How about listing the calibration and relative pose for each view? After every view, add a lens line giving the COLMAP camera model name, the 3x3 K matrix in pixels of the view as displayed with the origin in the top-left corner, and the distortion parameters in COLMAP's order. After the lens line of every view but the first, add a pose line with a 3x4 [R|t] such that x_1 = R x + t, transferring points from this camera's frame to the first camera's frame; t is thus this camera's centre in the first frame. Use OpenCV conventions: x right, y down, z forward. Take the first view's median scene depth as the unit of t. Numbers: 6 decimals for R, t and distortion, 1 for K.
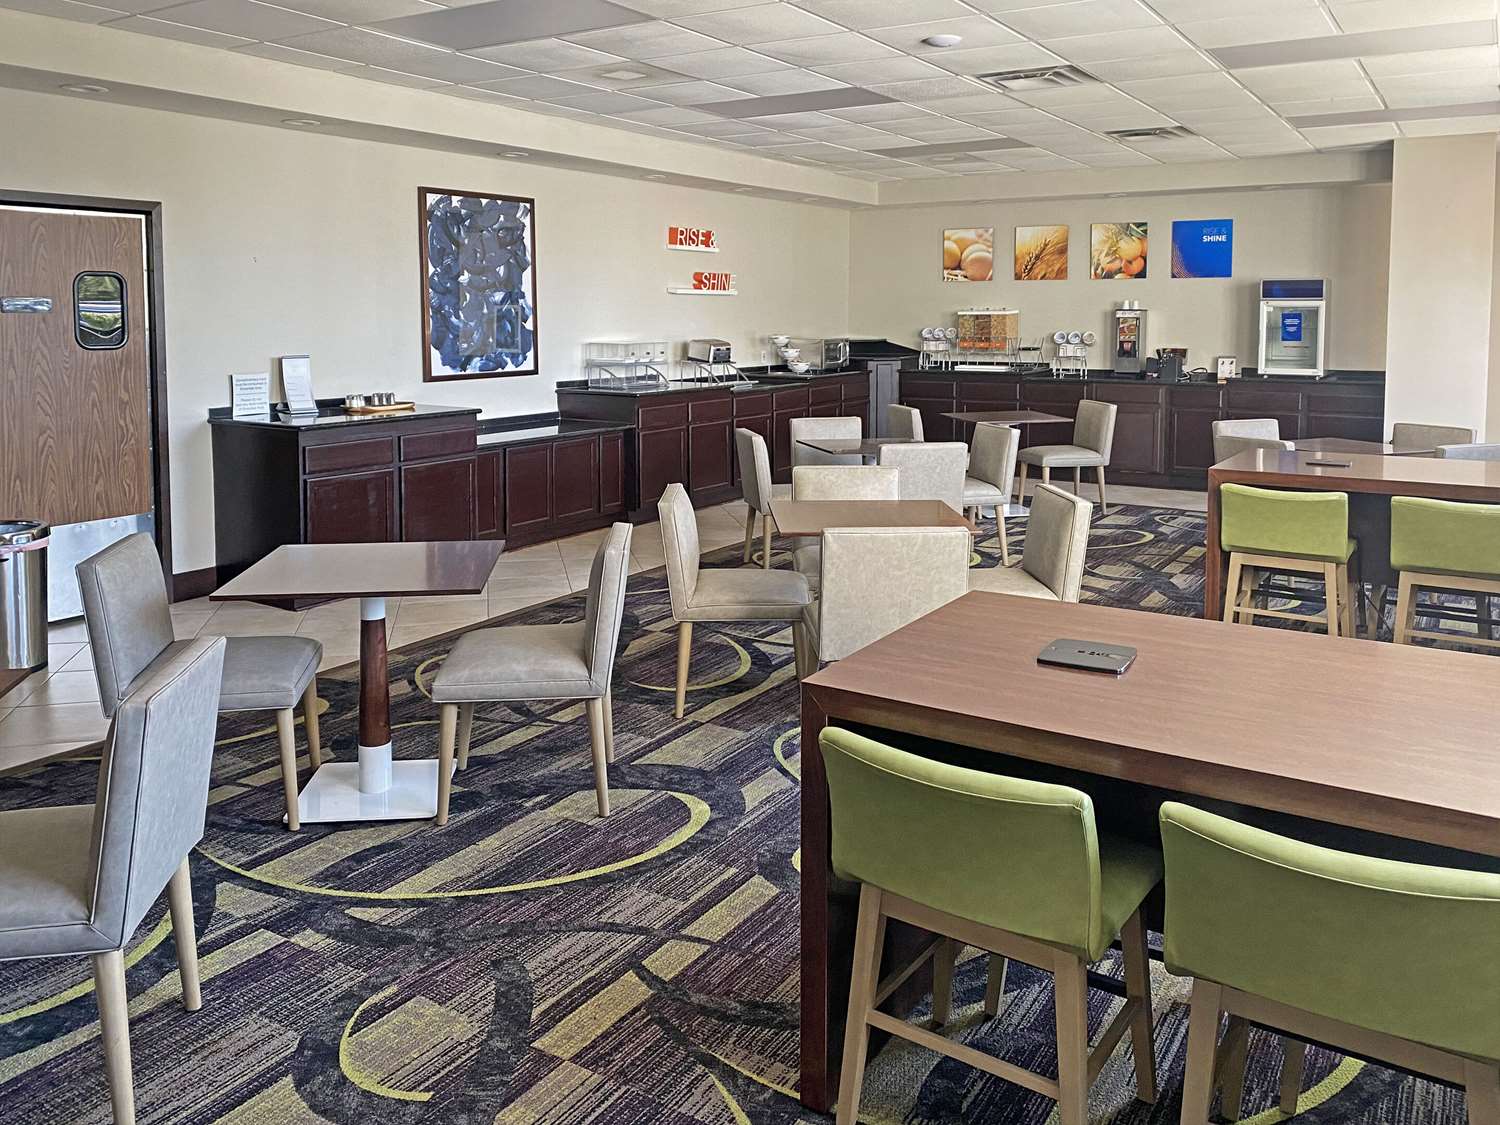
lens RADIAL K [[1151.1, 0, 796.7], [0, 1151.1, 568.0], [0, 0, 1]] dist [0.068574, -0.095173]
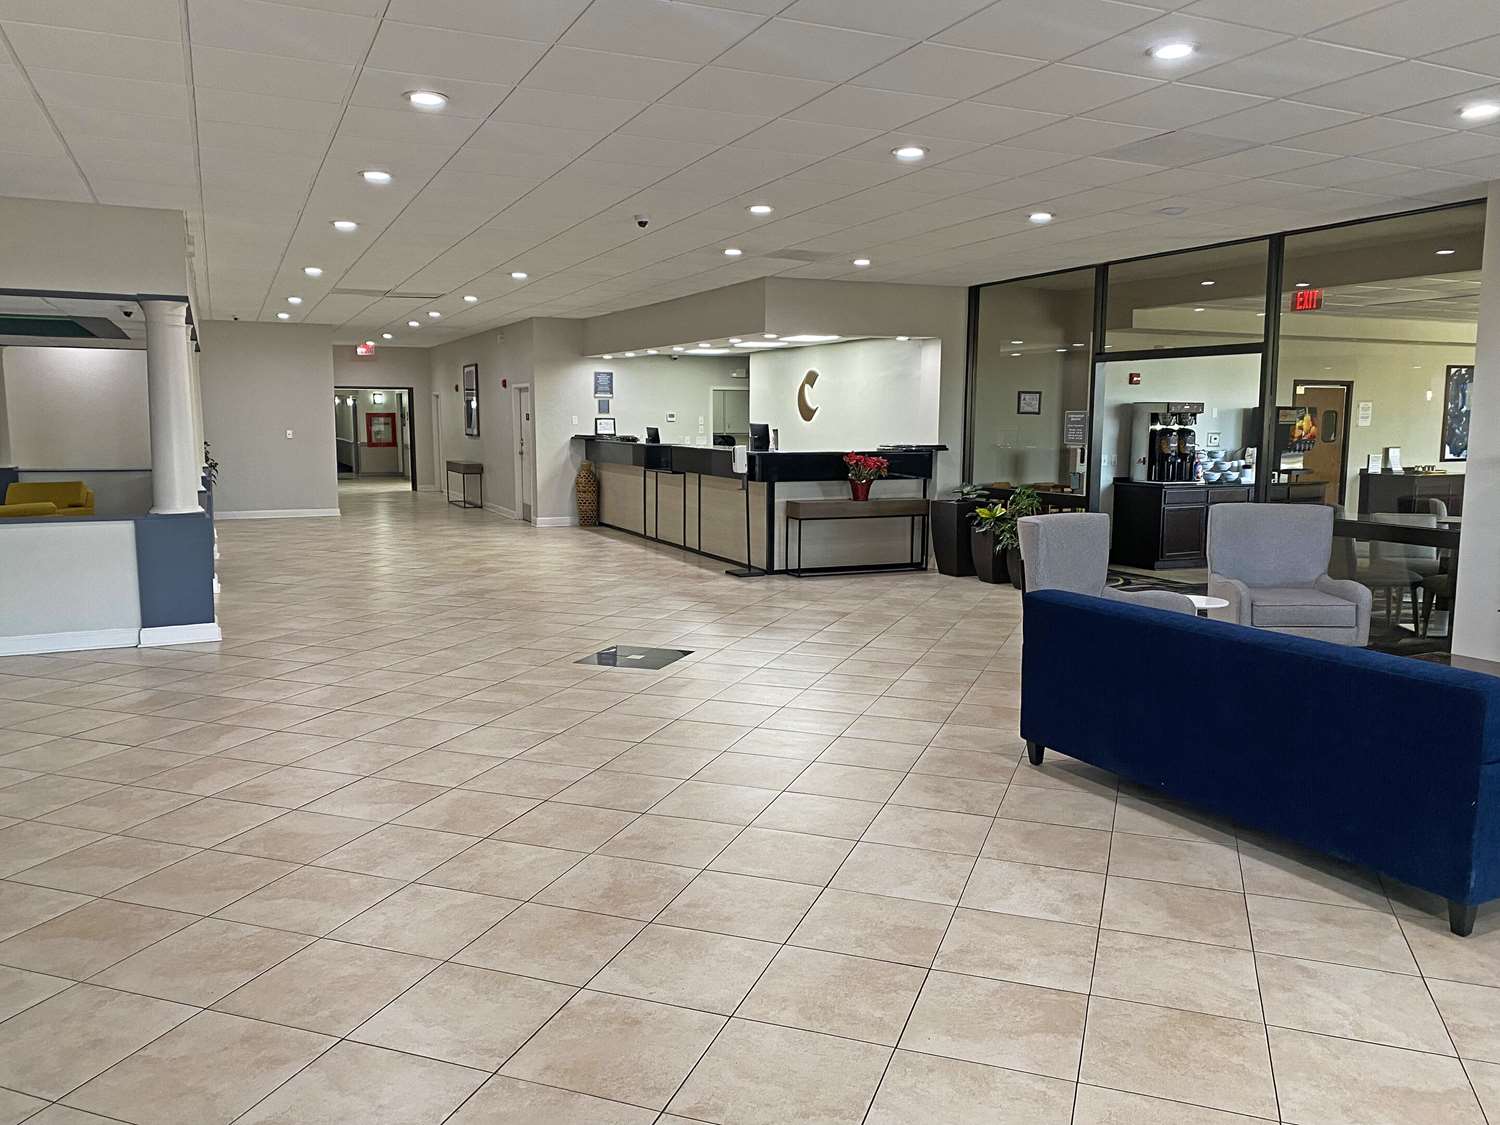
lens RADIAL K [[1151.1, 0, 796.7], [0, 1151.1, 568.0], [0, 0, 1]] dist [0.068574, -0.095173]
pose [[0.836659, 0.079018, -0.541994, -0.107412], [-0.127971, 0.990352, -0.053160, 0.191380], [0.532565, 0.113836, 0.838699, -0.887699]]
